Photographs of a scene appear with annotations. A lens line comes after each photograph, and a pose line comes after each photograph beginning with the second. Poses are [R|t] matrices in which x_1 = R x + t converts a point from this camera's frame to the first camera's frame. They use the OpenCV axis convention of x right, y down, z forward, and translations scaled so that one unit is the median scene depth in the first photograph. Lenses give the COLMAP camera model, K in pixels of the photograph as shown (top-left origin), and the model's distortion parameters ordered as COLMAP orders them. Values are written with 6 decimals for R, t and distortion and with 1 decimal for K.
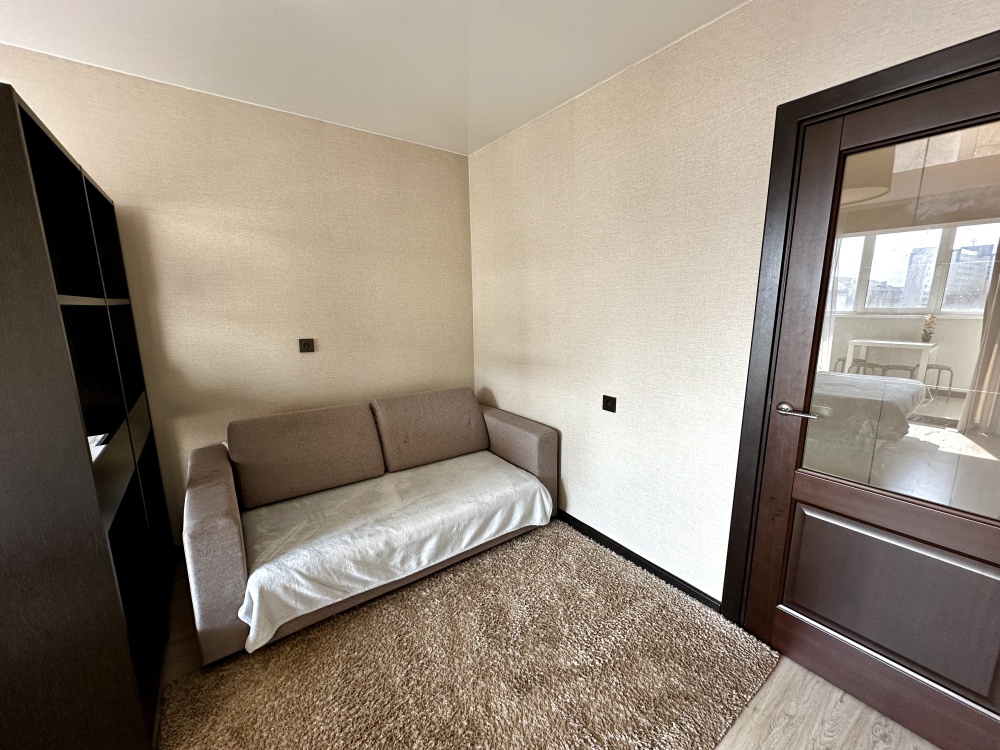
lens RADIAL K [[404.1, 0, 496.6], [0, 404.1, 376.9], [0, 0, 1]] dist [-0.002146, -0.002145]
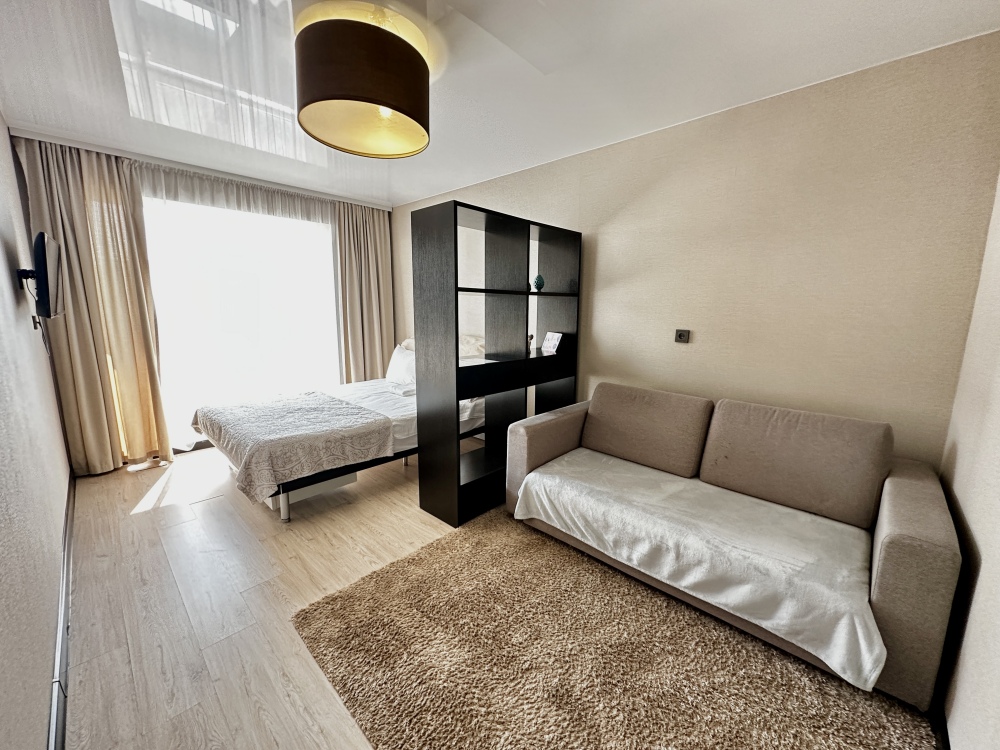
lens RADIAL K [[404.1, 0, 500.9], [0, 404.1, 372.9], [0, 0, 1]] dist [-0.002146, -0.002145]
pose [[0.175893, 0.168173, -0.969938, 0.628780], [-0.190186, 0.972541, 0.134136, -0.044969], [0.965863, 0.160875, 0.203047, 0.433441]]
